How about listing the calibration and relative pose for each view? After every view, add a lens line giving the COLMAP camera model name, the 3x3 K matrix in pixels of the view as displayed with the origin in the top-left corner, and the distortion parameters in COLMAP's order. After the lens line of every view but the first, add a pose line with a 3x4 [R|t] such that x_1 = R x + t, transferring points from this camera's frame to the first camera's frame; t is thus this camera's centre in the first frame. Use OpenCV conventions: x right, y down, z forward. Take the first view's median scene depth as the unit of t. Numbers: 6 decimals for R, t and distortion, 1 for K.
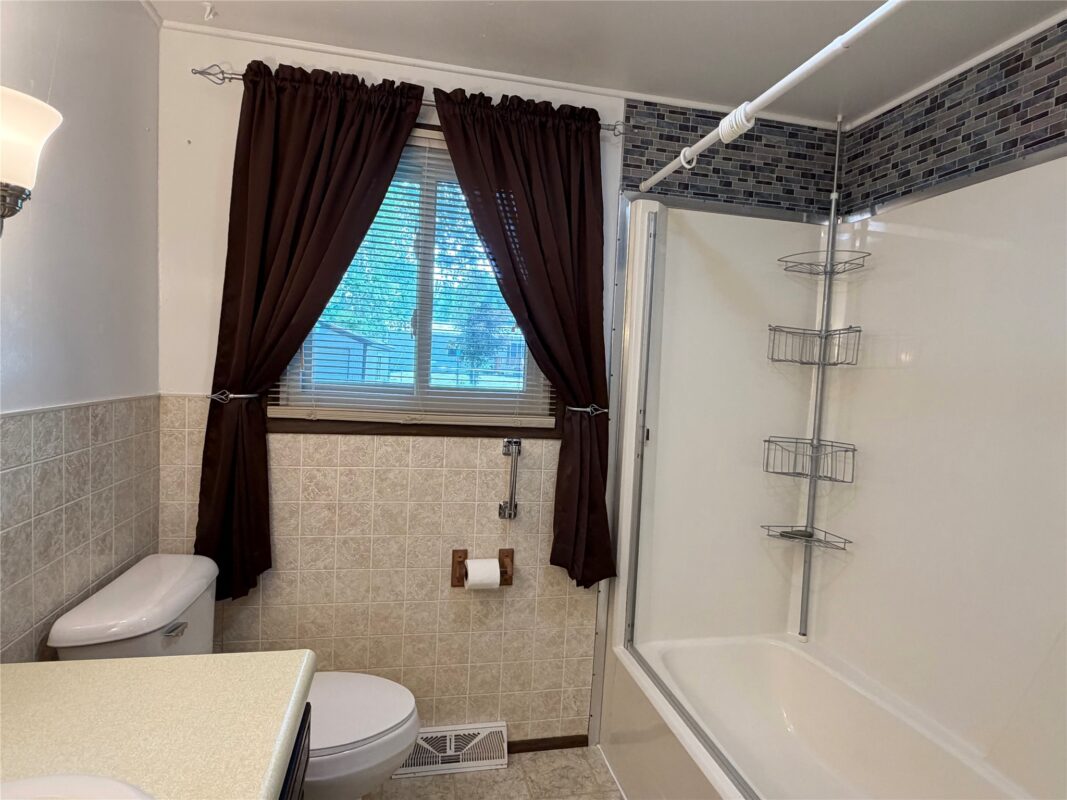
lens RADIAL K [[587.4, 0, 529.3], [0, 587.4, 402.1], [0, 0, 1]] dist [-0.004463, 0.003084]
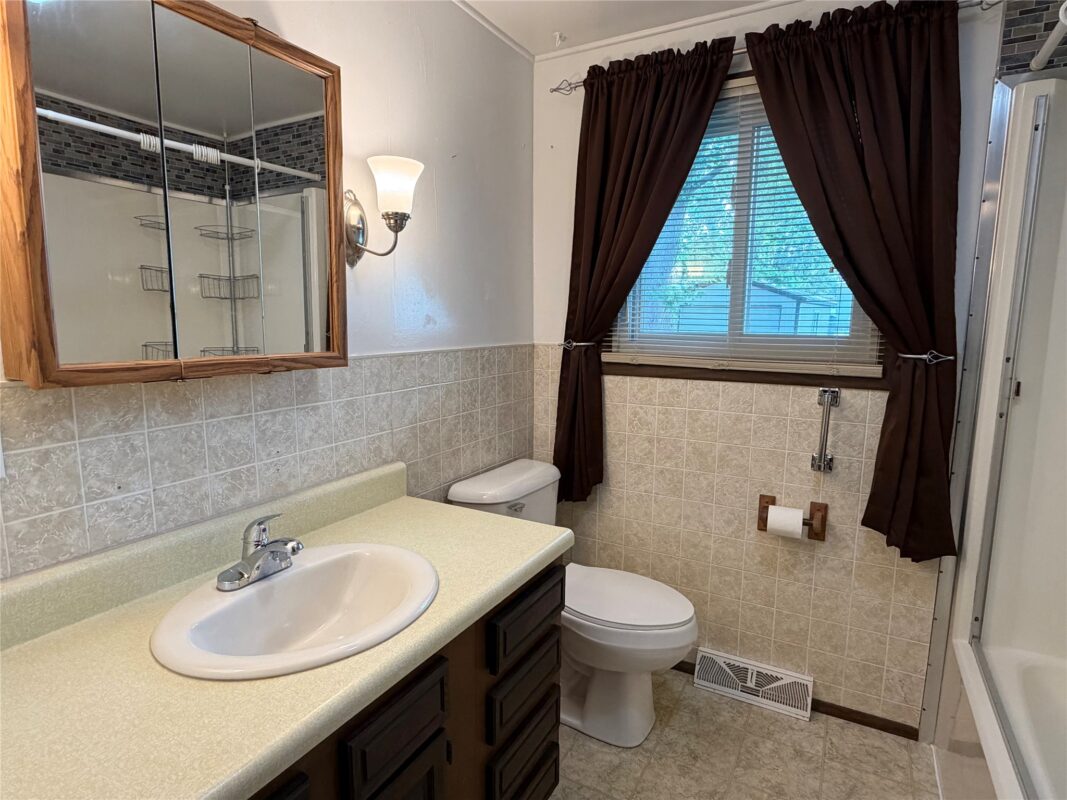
lens RADIAL K [[587.4, 0, 528.8], [0, 587.4, 403.5], [0, 0, 1]] dist [-0.004463, 0.003084]
pose [[0.750441, 0.054020, -0.658726, 0.240488], [-0.009550, 0.997437, 0.070917, 0.026280], [0.660869, -0.046928, 0.749033, -0.024626]]
